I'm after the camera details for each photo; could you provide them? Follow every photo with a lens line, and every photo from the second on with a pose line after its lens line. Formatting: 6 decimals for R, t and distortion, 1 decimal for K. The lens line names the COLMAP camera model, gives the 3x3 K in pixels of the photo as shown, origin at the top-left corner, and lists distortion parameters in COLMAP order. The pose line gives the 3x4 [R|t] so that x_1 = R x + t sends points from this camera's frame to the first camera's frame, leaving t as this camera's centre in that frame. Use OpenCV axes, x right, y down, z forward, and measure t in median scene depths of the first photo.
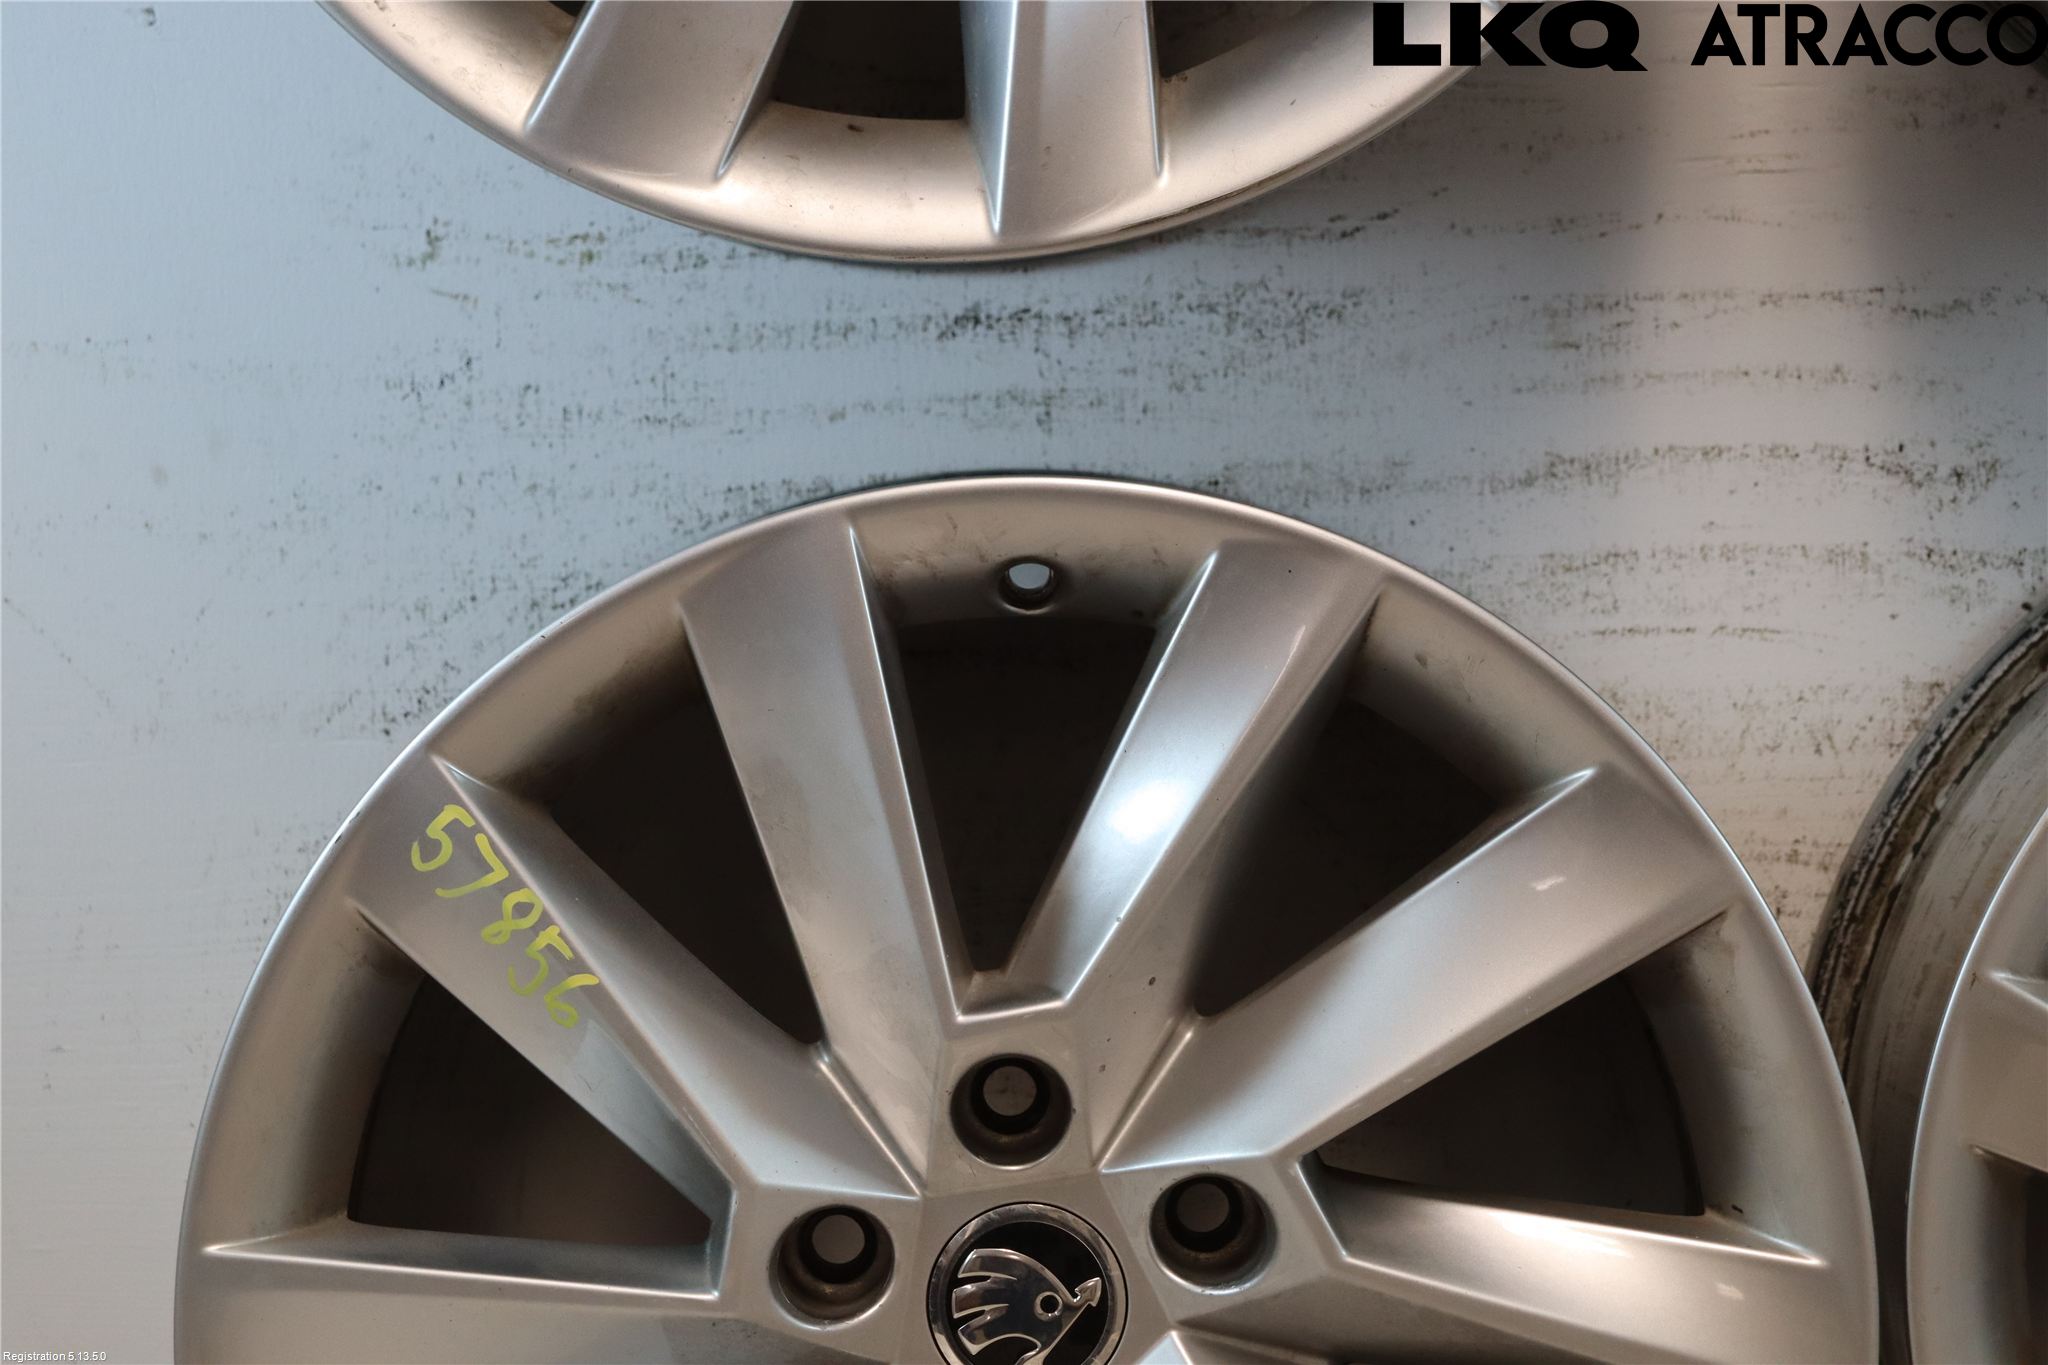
lens RADIAL K [[4915.6, 0, 1023.5], [0, 4915.6, 700.1], [0, 0, 1]] dist [0.385058, 0.882823]
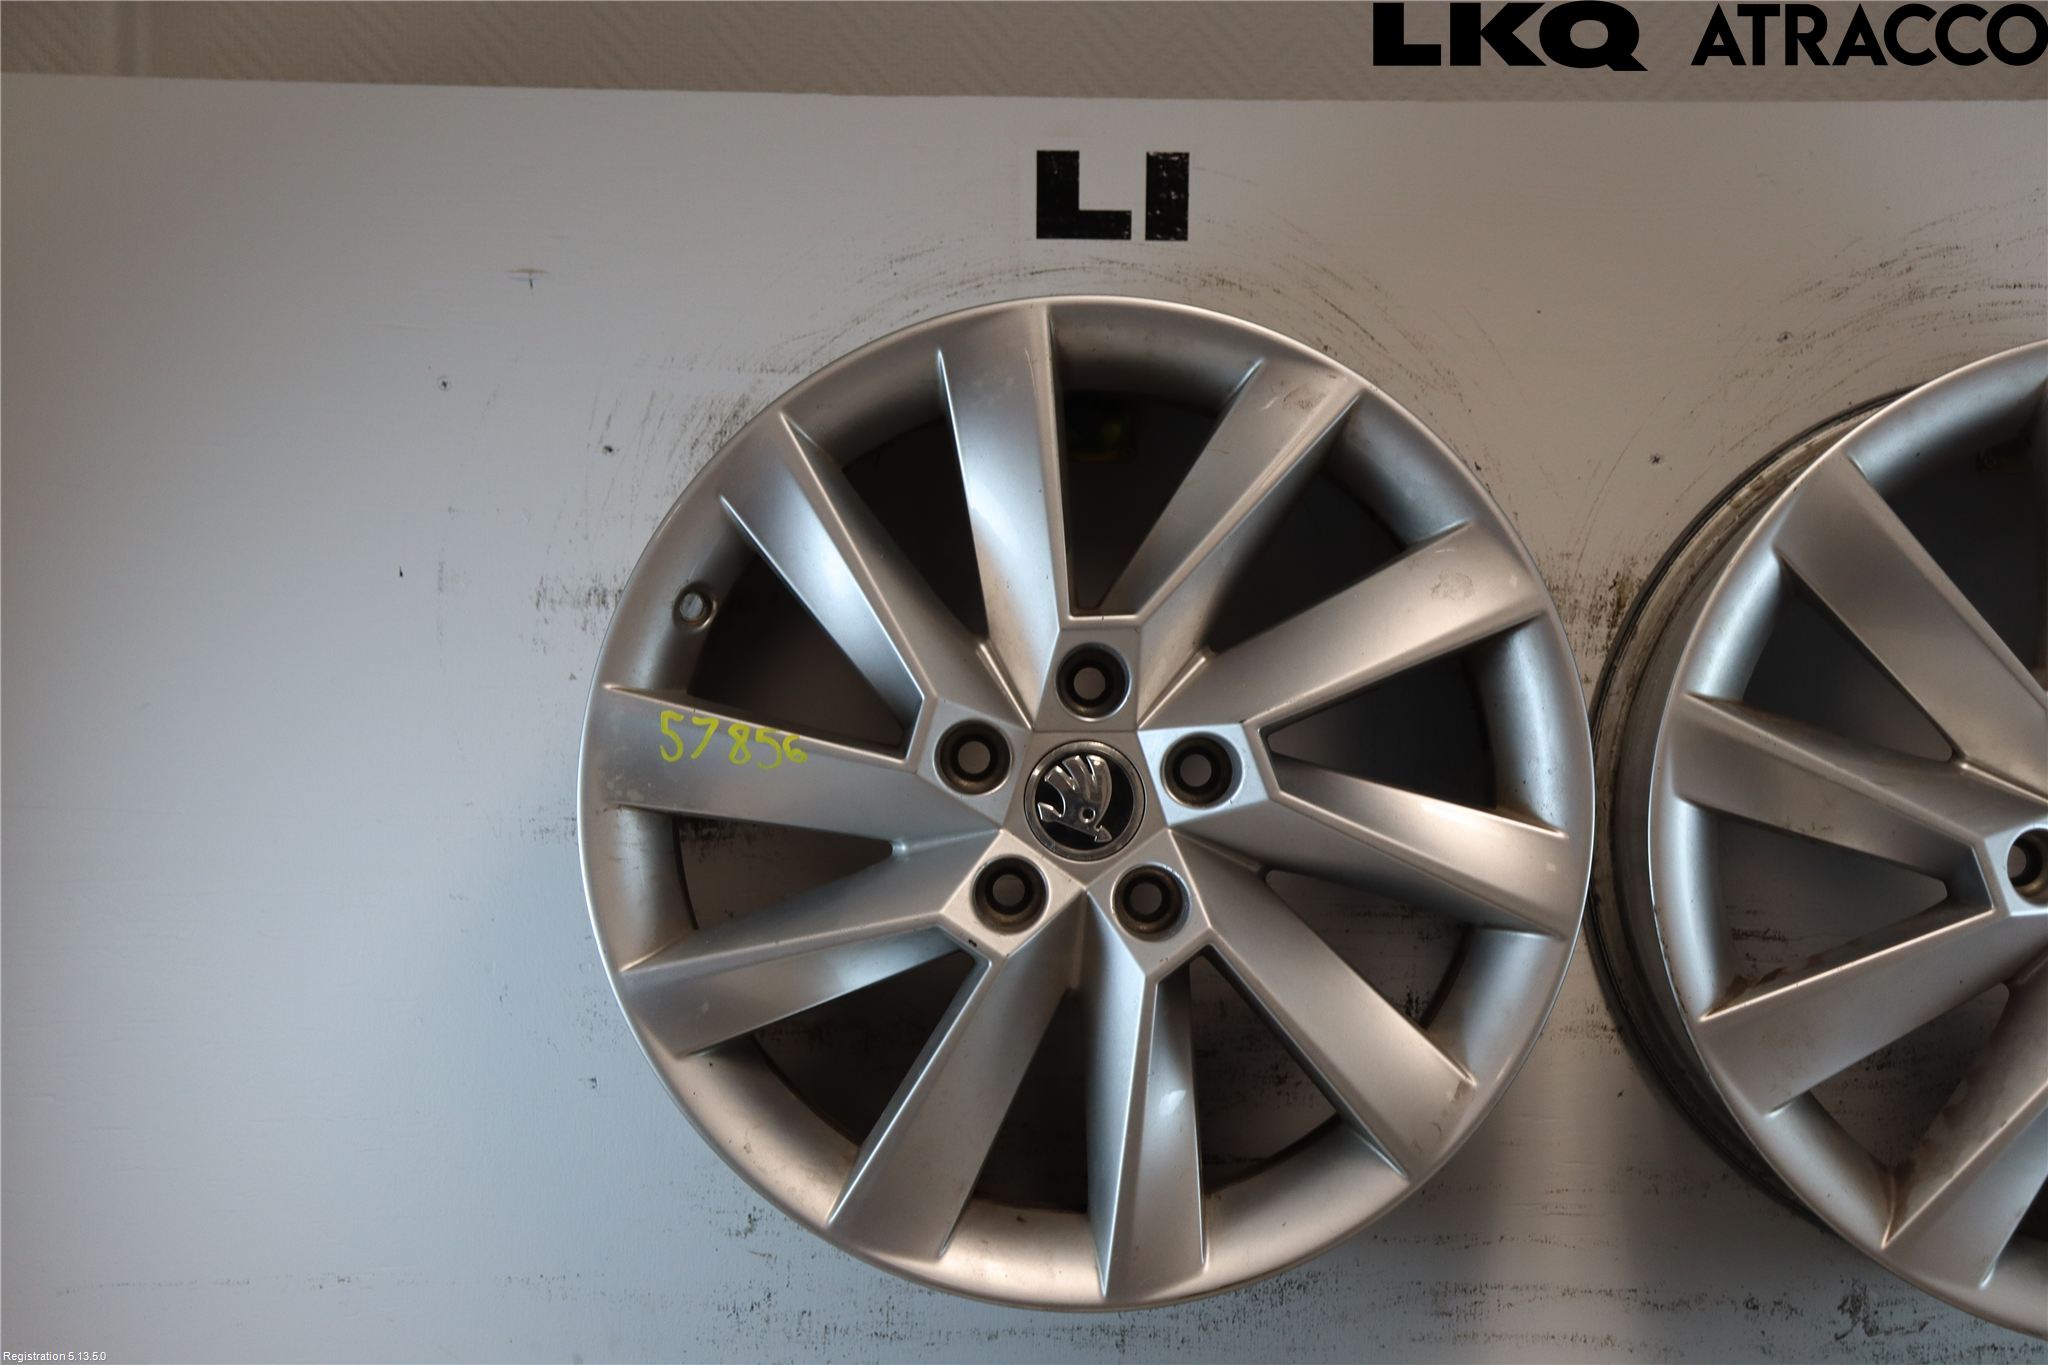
lens RADIAL K [[3656.1, 0, 1020.0], [0, 3656.1, 697.1], [0, 0, 1]] dist [0.131855, 0.710770]
pose [[0.999107, 0.041888, -0.005538, -0.031057], [-0.042201, 0.995755, -0.081803, -0.168719], [0.002088, 0.081964, 0.996633, -0.221532]]
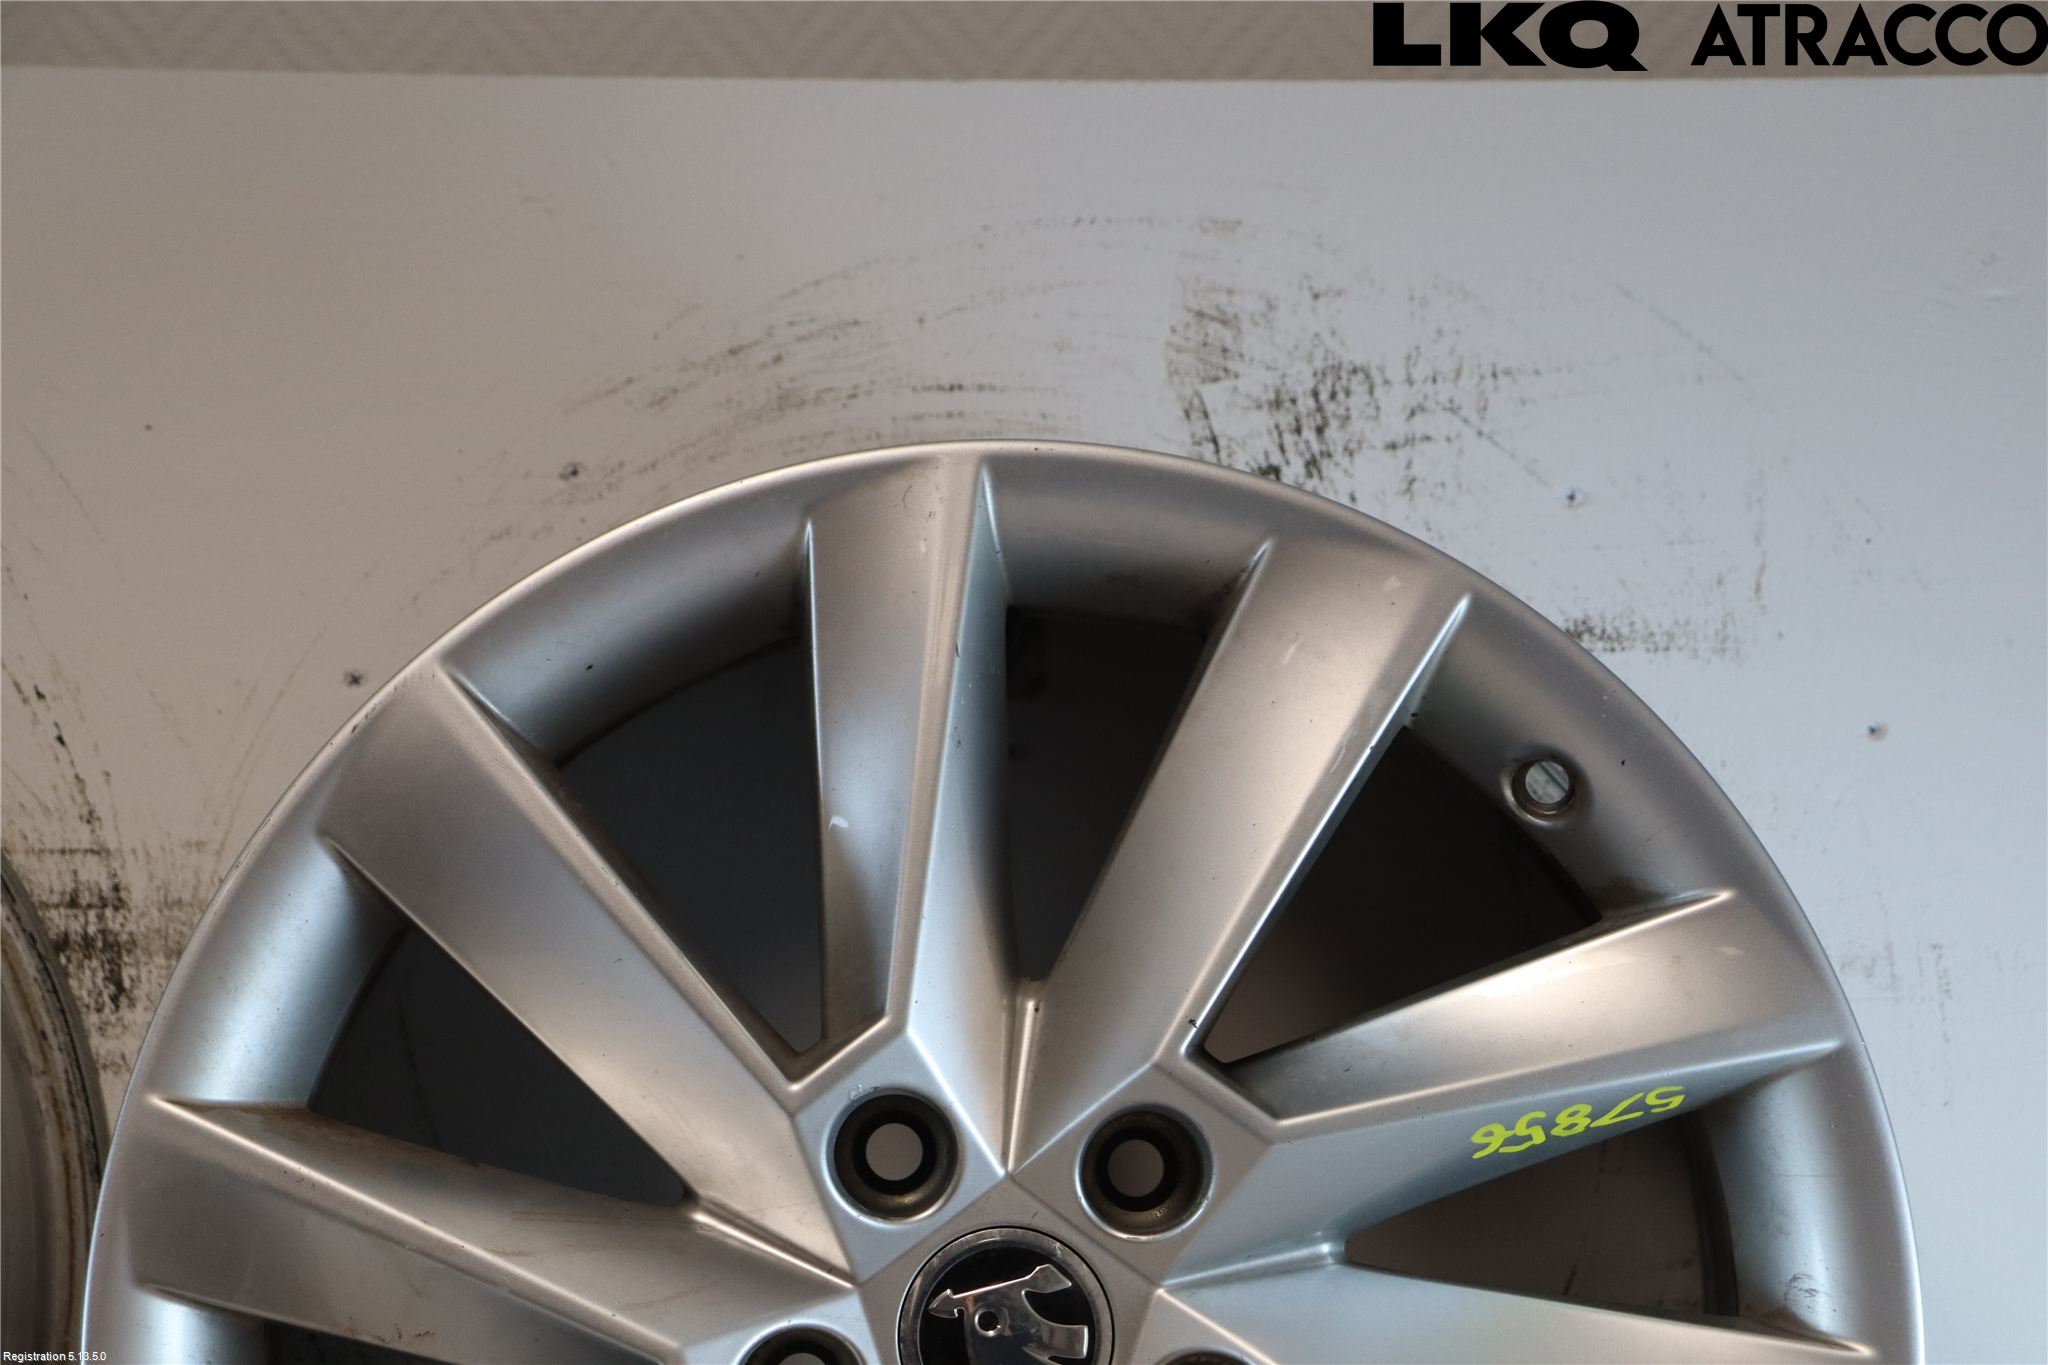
lens RADIAL K [[4915.6, 0, 1023.5], [0, 4915.6, 700.1], [0, 0, 1]] dist [0.385058, 0.882823]
pose [[0.999508, 0.031273, -0.002308, 0.300234], [-0.031276, 0.988897, -0.145274, -0.216596], [-0.002260, 0.145275, 0.989389, 0.038876]]
